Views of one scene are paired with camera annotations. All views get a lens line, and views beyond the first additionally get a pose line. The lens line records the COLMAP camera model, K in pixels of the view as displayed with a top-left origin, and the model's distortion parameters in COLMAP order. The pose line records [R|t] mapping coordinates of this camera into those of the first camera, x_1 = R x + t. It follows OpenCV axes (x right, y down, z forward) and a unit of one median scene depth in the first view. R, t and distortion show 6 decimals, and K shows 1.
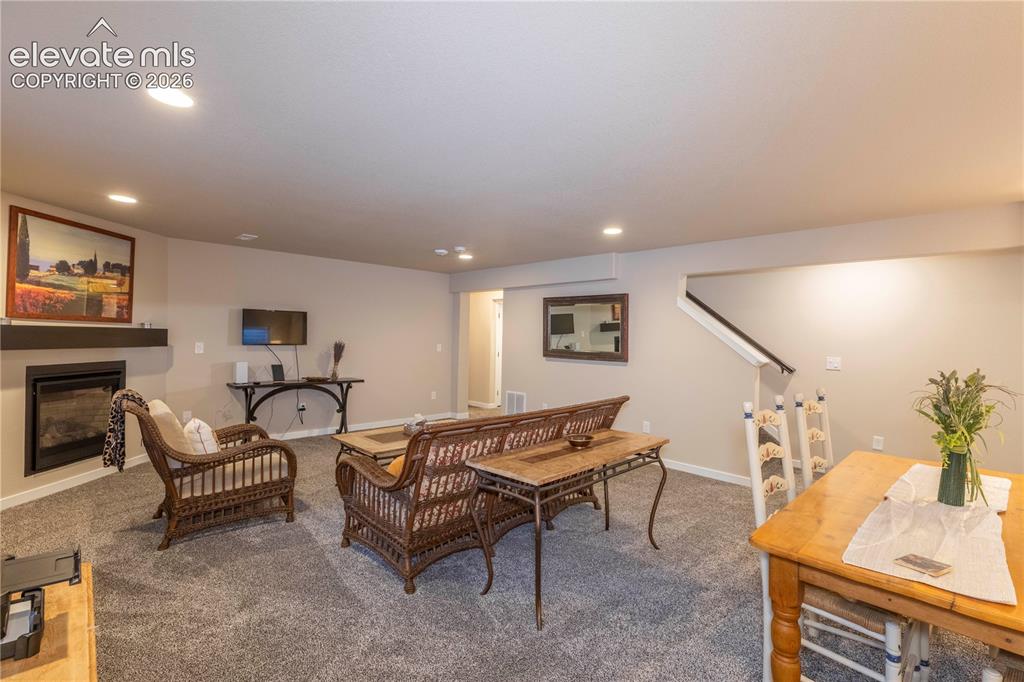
lens RADIAL K [[465.3, 0, 518.5], [0, 465.3, 337.0], [0, 0, 1]] dist [0.011710, -0.000450]
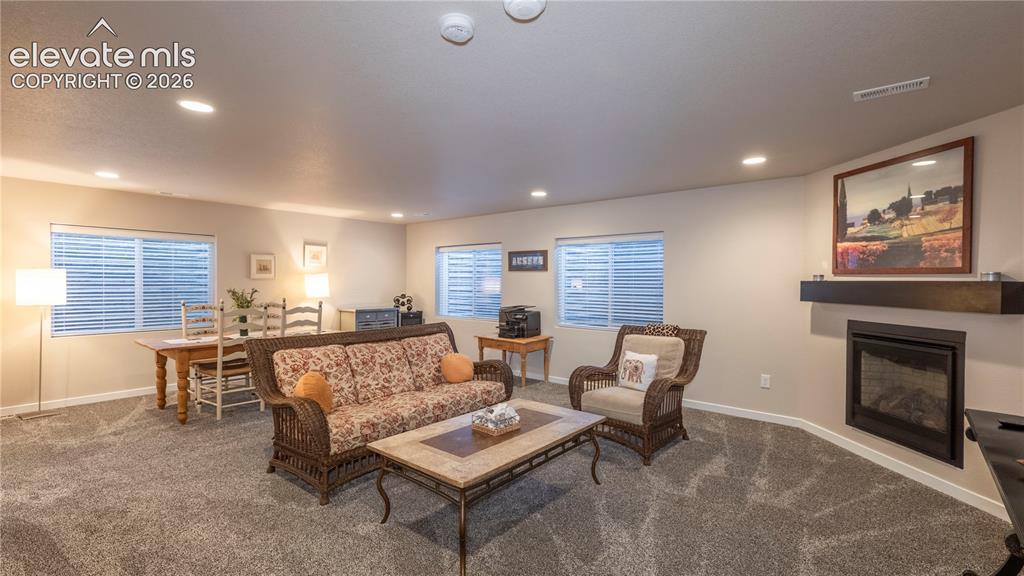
lens RADIAL K [[455.4, 0, 511.8], [0, 455.4, 287.9], [0, 0, 1]] dist [0.001625, 0.000320]
pose [[-0.996222, -0.021188, -0.084221, -0.177579], [-0.022664, 0.999605, 0.016611, -0.007449], [0.083836, 0.018457, -0.996309, 1.696839]]
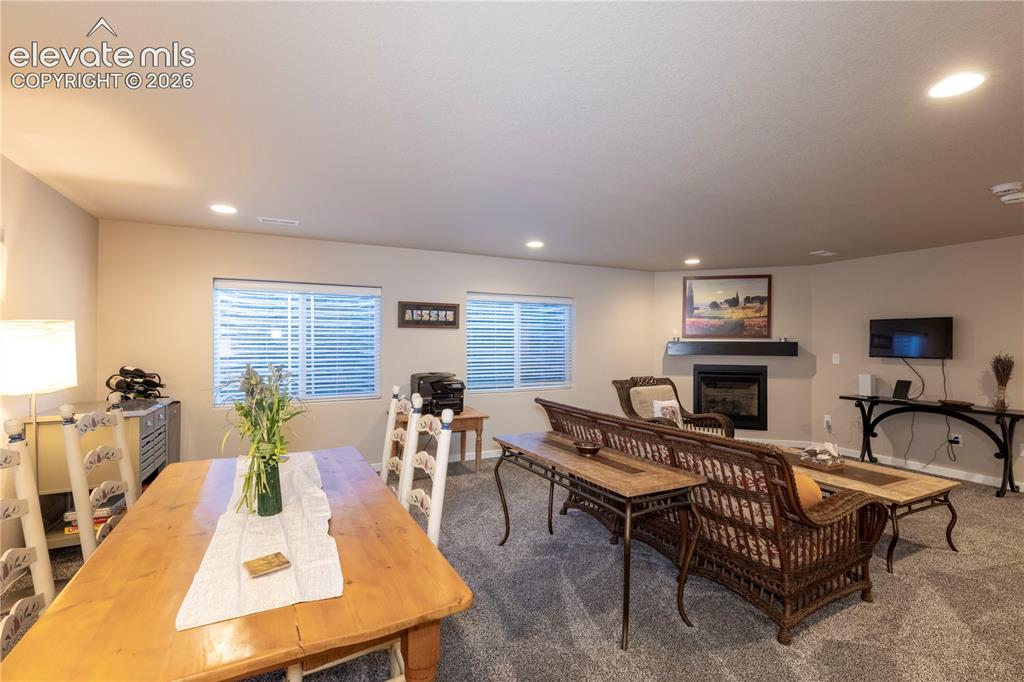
lens RADIAL K [[465.3, 0, 512.5], [0, 465.3, 341.5], [0, 0, 1]] dist [0.011710, -0.000450]
pose [[-0.304164, -0.021669, -0.952373, 0.735852], [-0.011741, 0.999751, -0.018997, 0.015434], [0.952547, 0.005403, -0.304343, 0.765534]]
